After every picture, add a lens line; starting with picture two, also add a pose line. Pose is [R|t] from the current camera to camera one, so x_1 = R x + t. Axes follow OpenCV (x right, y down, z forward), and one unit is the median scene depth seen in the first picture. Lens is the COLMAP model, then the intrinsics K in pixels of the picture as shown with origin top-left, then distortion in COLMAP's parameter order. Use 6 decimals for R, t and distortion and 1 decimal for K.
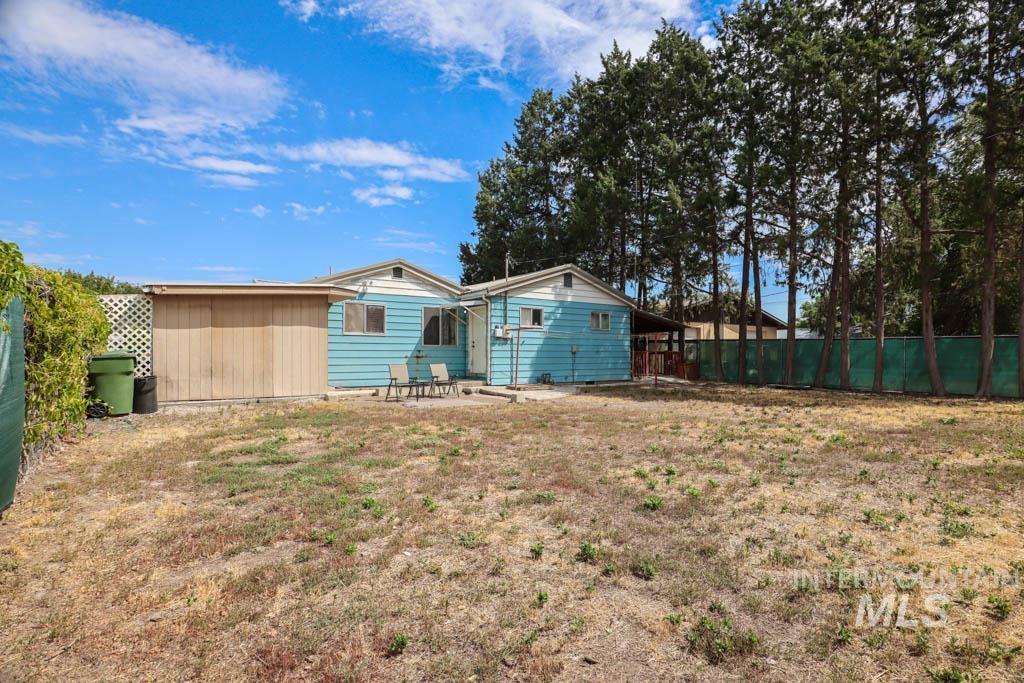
lens RADIAL K [[520.8, 0, 510.4], [0, 520.8, 339.3], [0, 0, 1]] dist [-0.046289, 0.011780]
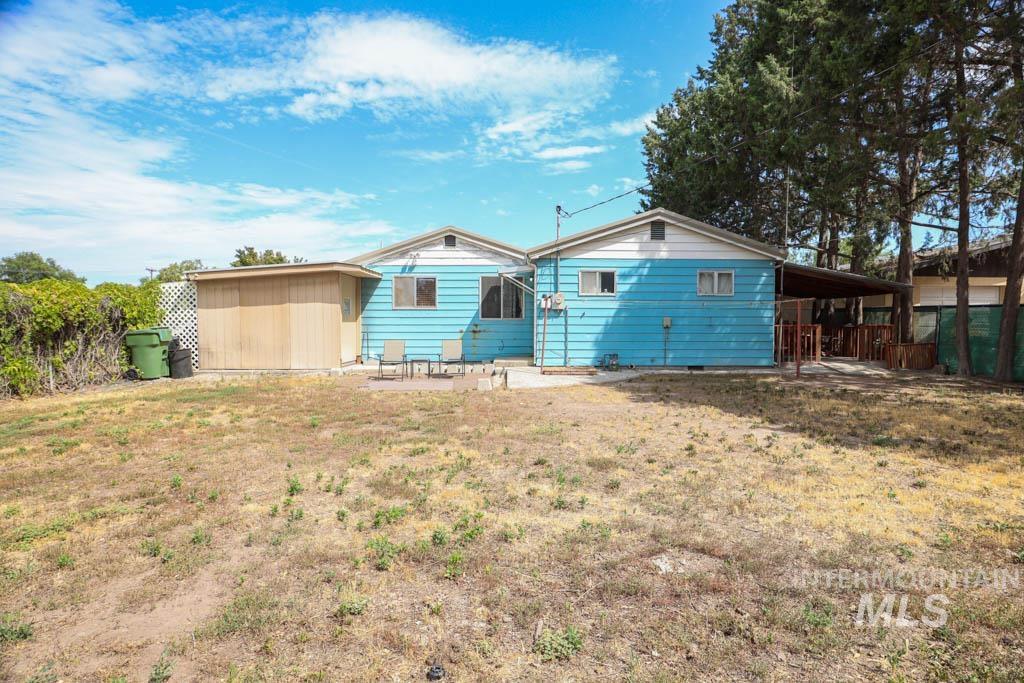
lens RADIAL K [[520.8, 0, 518.2], [0, 520.8, 350.0], [0, 0, 1]] dist [-0.046289, 0.011780]
pose [[0.821731, 0.027864, -0.569194, 0.411612], [0.017126, 0.997145, 0.073538, -0.000050], [0.569618, -0.070177, 0.818908, 0.286412]]
